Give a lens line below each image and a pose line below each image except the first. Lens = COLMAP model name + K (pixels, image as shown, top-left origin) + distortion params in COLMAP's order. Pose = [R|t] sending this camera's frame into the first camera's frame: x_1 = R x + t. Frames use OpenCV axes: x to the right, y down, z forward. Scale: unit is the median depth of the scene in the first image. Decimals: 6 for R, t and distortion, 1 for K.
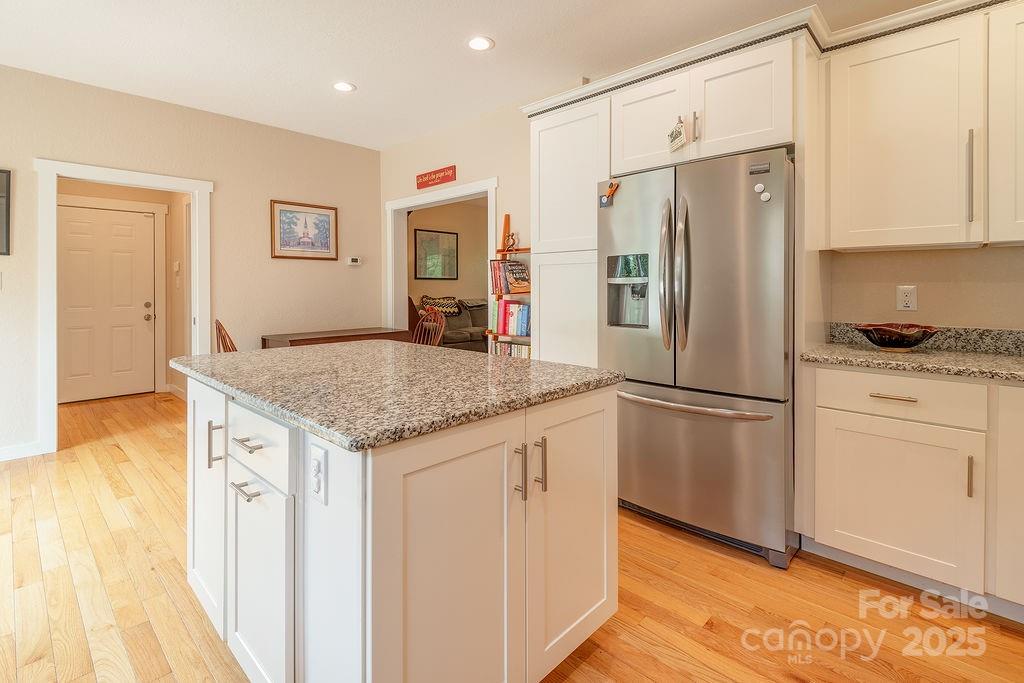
lens RADIAL K [[481.8, 0, 508.7], [0, 481.8, 288.0], [0, 0, 1]] dist [0.019441, -0.000310]
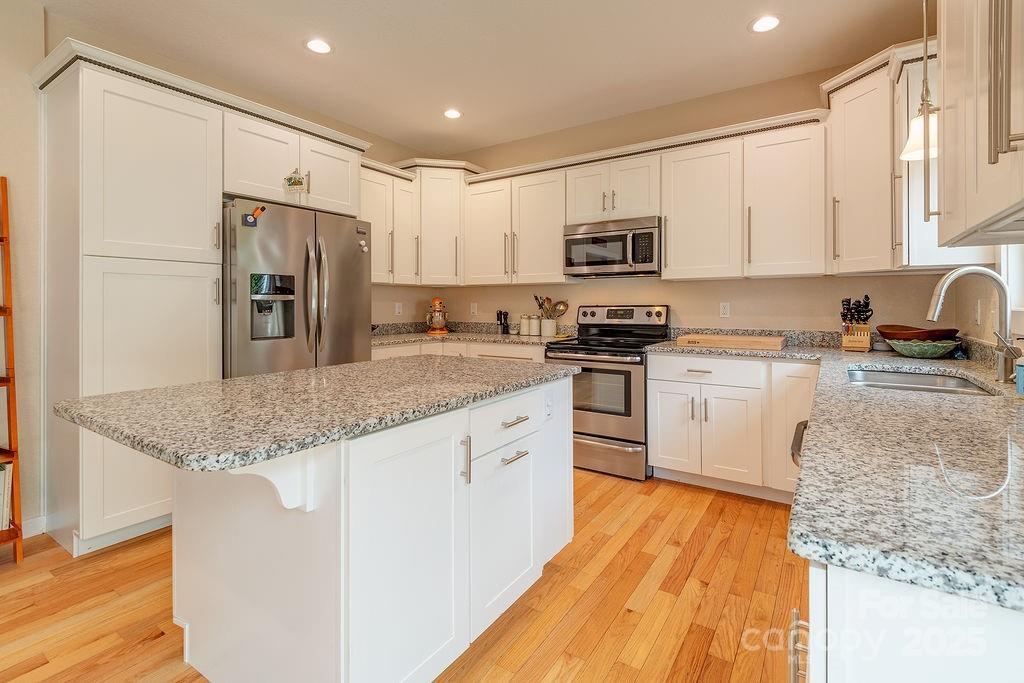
lens RADIAL K [[467.8, 0, 513.1], [0, 467.8, 305.0], [0, 0, 1]] dist [0.013280, -0.000549]
pose [[-0.172613, 0.002704, 0.984986, -0.595948], [0.000135, 0.999996, -0.002722, 0.002831], [-0.984990, -0.000337, -0.172613, 0.412763]]
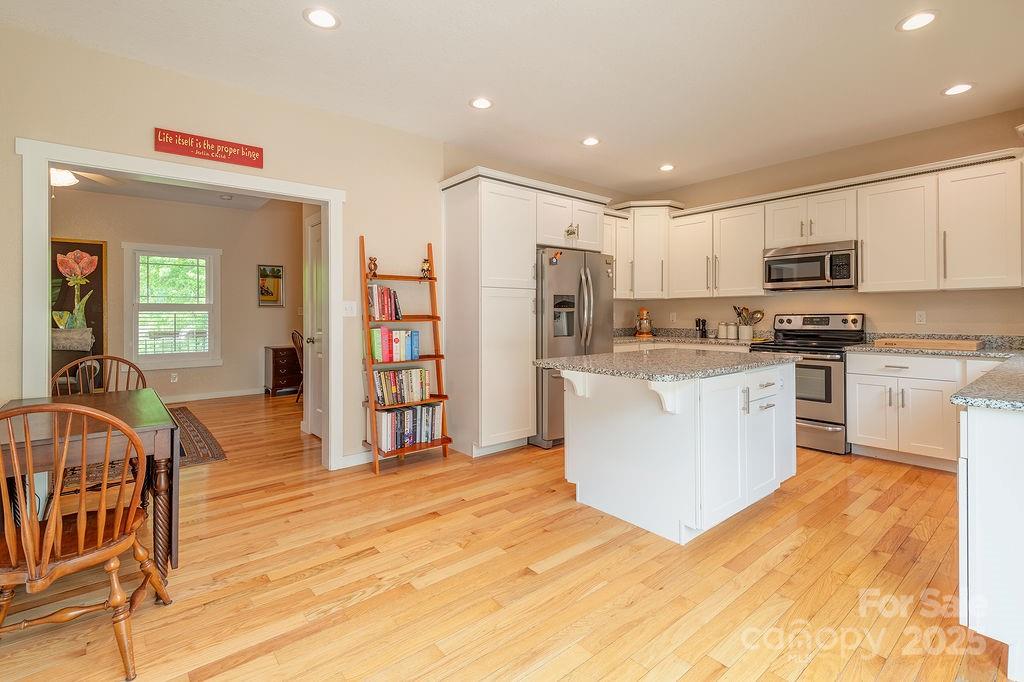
lens RADIAL K [[470.1, 0, 504.6], [0, 470.1, 315.1], [0, 0, 1]] dist [0.022414, -0.022135]
pose [[0.123250, 0.001677, 0.992374, -0.939763], [0.003242, 0.999993, -0.002092, 0.003942], [-0.992370, 0.003475, 0.123244, 0.649875]]
